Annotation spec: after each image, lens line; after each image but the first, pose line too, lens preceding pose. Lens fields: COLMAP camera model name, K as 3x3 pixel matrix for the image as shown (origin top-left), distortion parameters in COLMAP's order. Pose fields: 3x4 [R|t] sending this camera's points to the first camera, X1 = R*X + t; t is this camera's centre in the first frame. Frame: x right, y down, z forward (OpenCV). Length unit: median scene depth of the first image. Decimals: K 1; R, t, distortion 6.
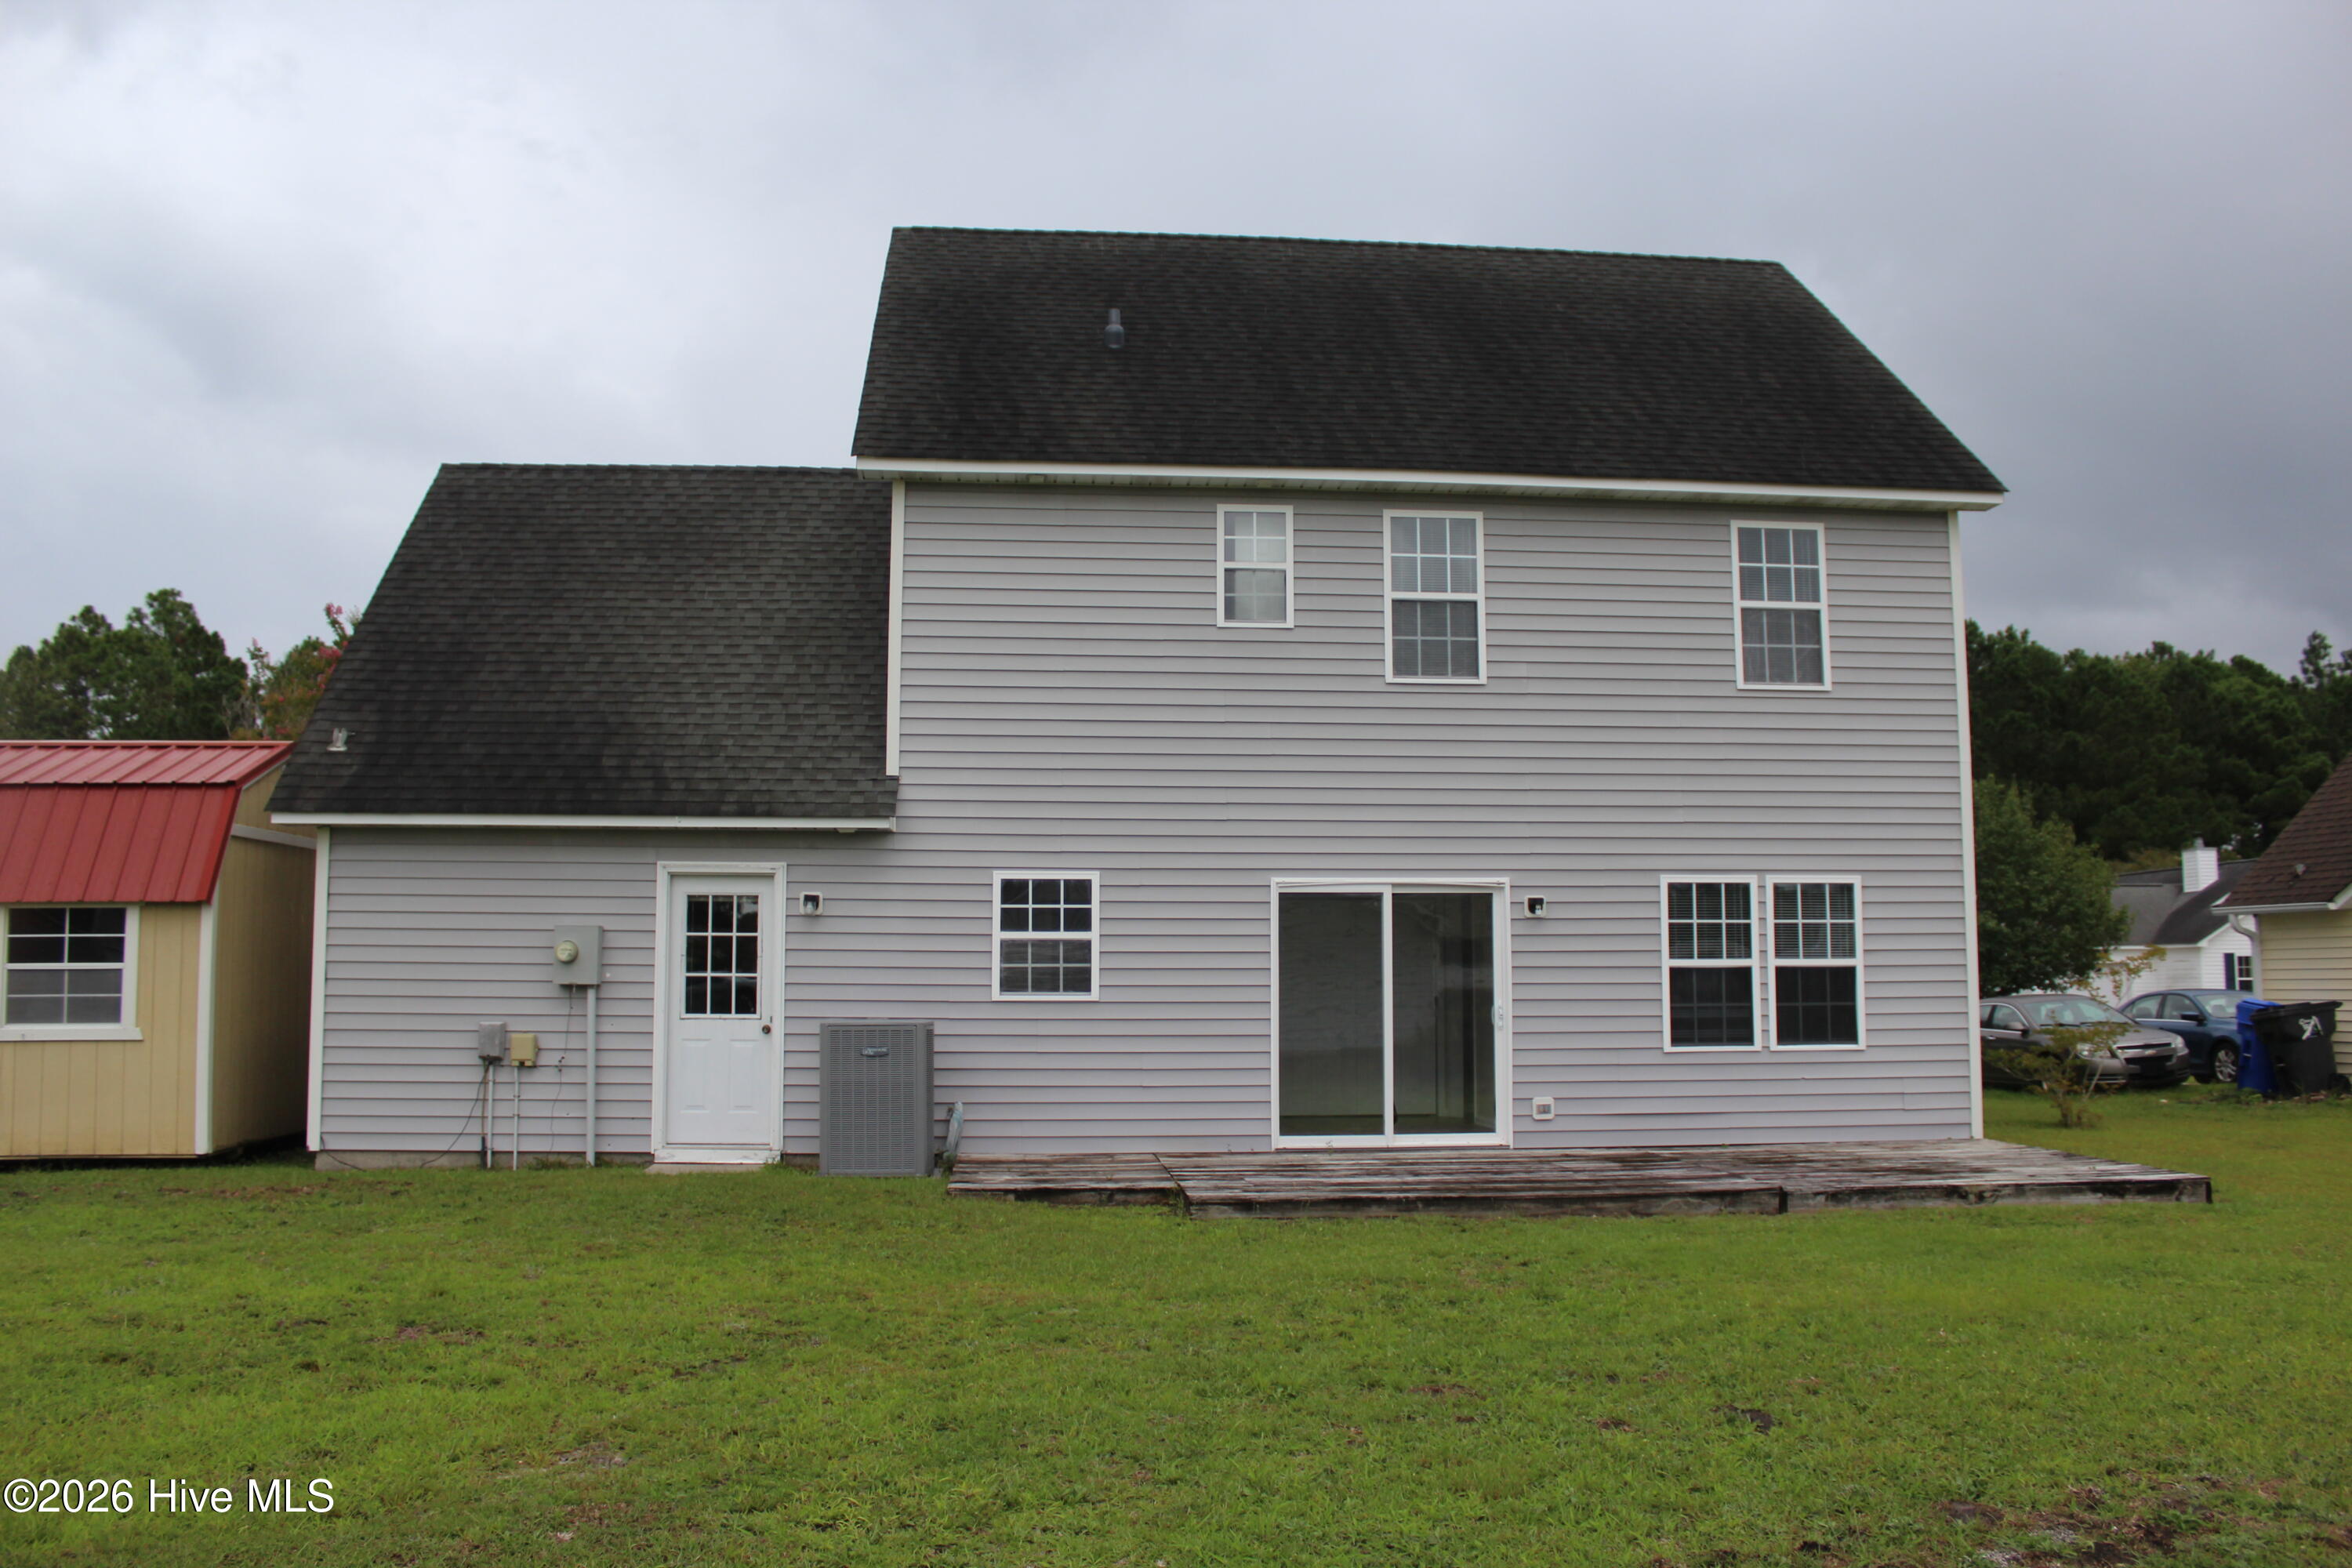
lens RADIAL K [[1935.8, 0, 1176.0], [0, 1935.8, 784.0], [0, 0, 1]] dist [-0.163409, 0.156043]
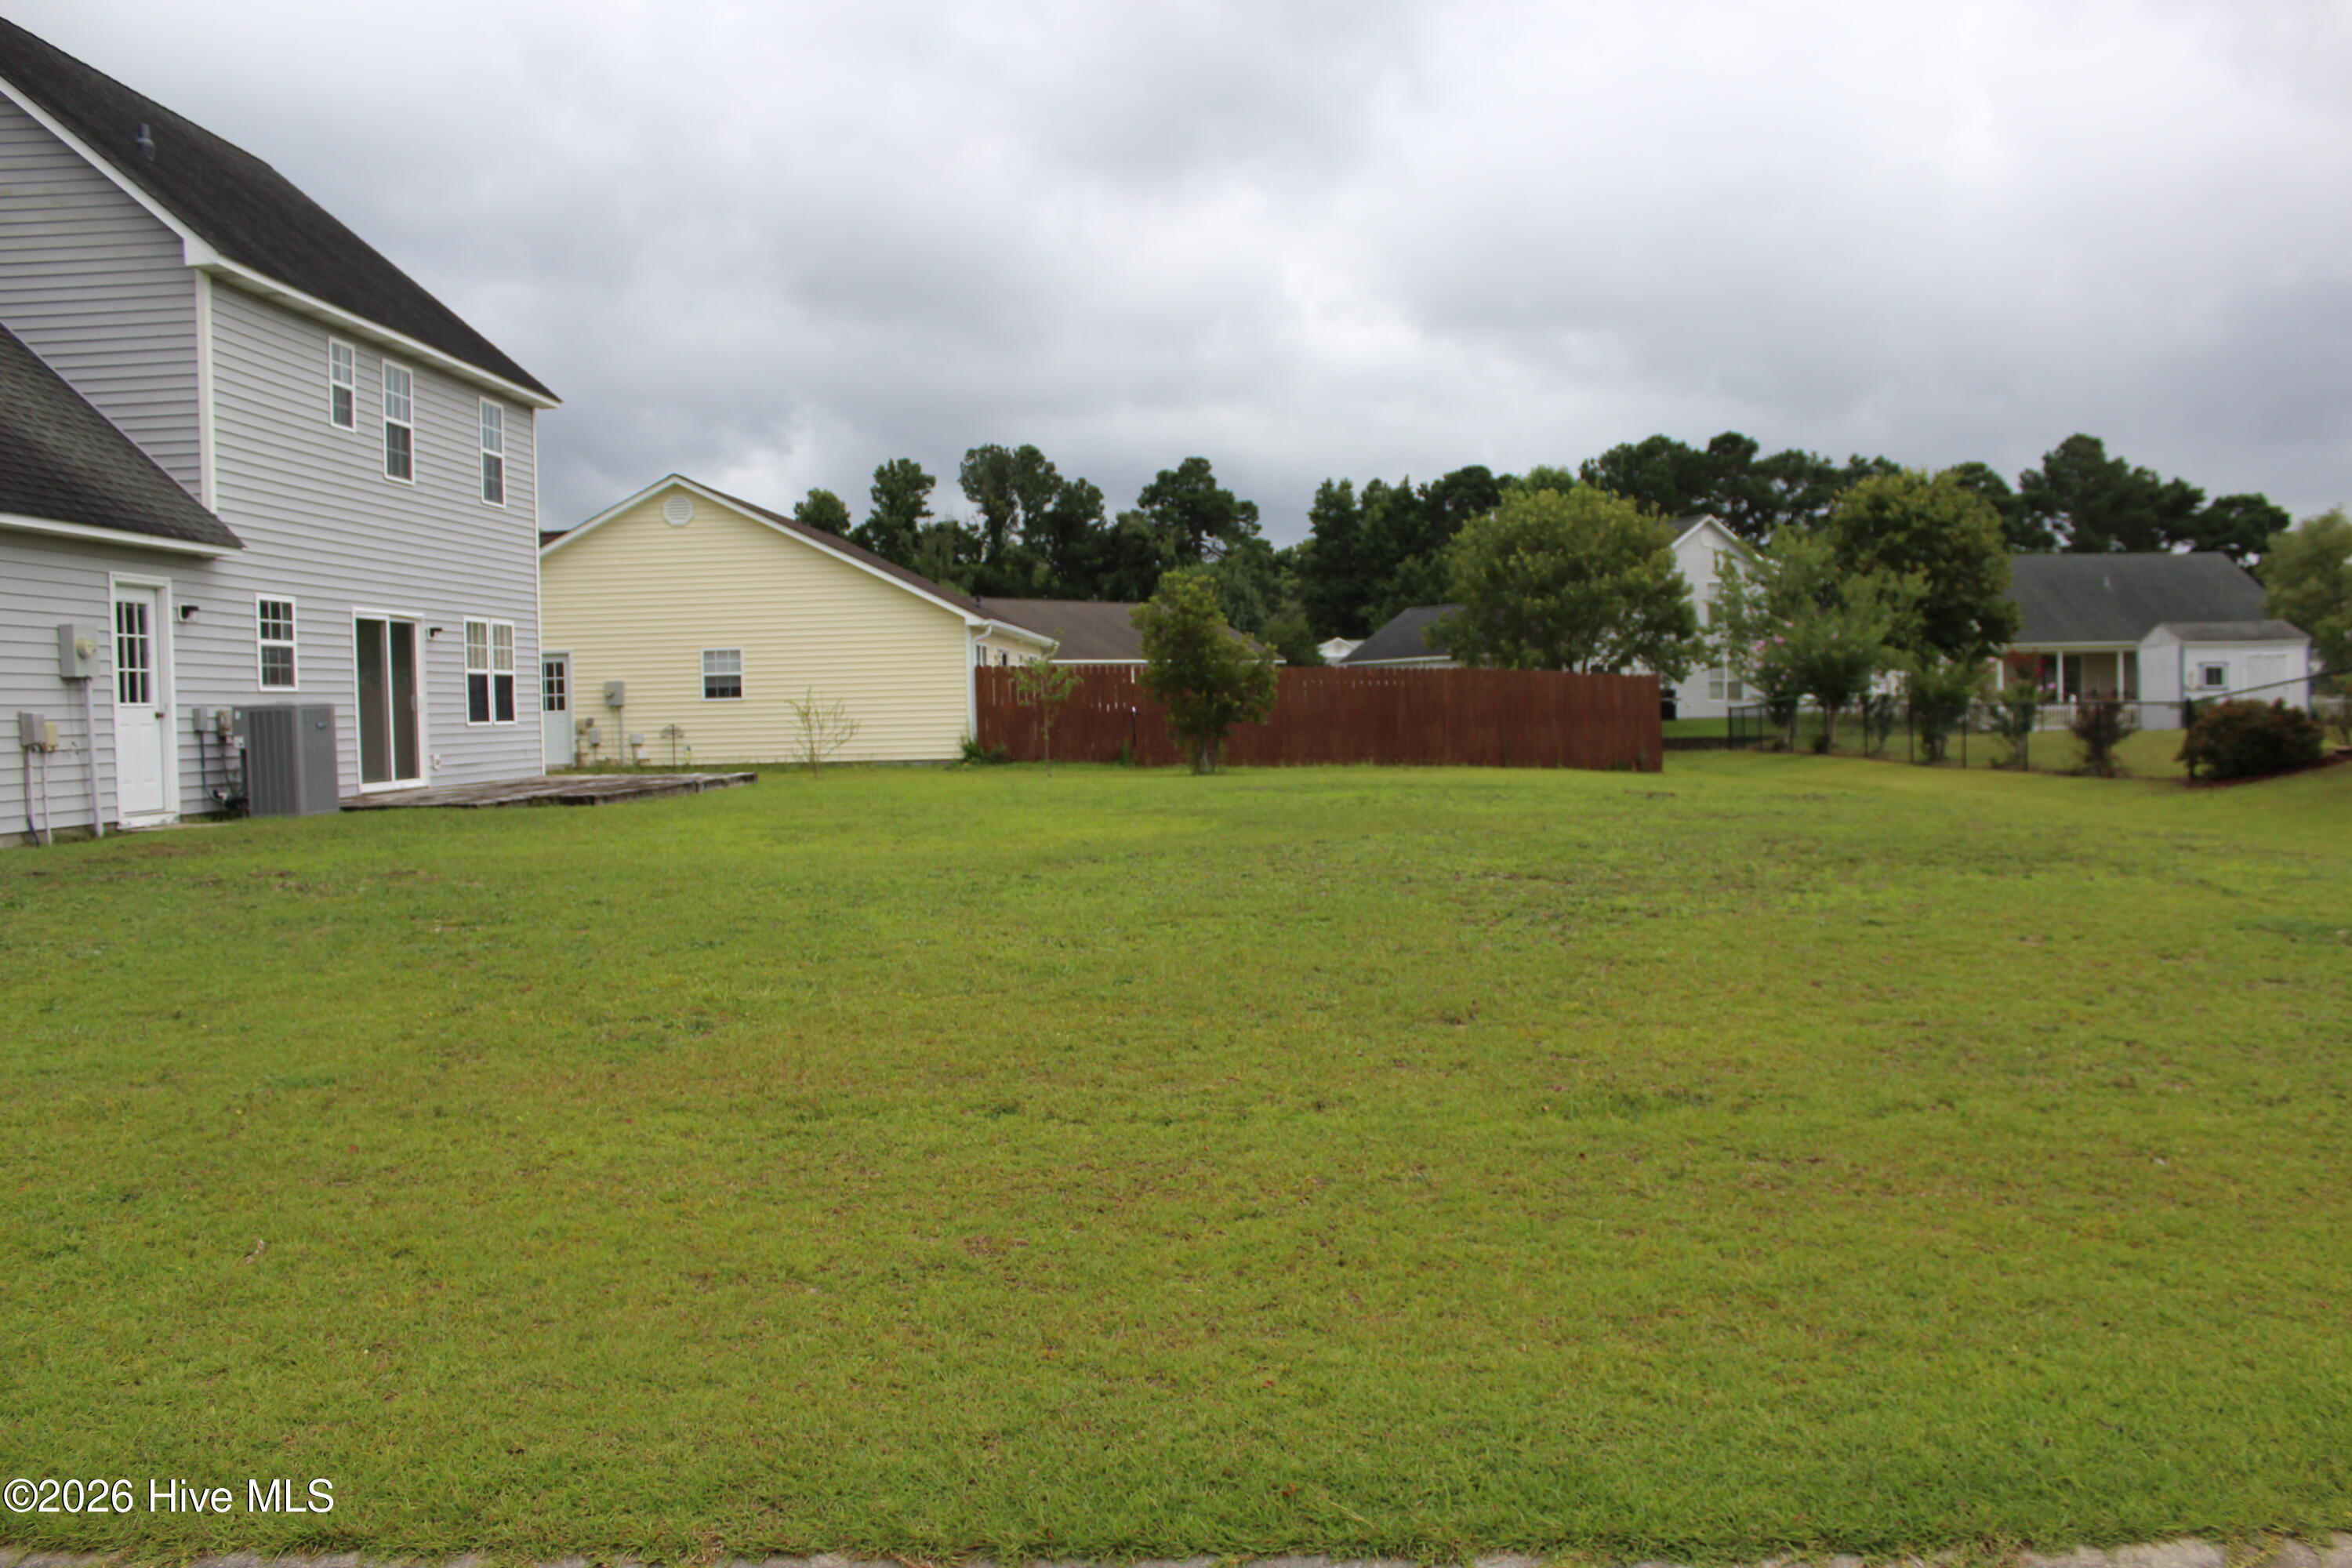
lens RADIAL K [[1935.8, 0, 1176.0], [0, 1935.8, 784.0], [0, 0, 1]] dist [-0.163409, 0.156043]
pose [[0.119350, -0.044631, 0.991849, -1.313132], [-0.081091, 0.995213, 0.054541, 0.054942], [-0.989535, -0.086939, 0.115160, 0.225601]]
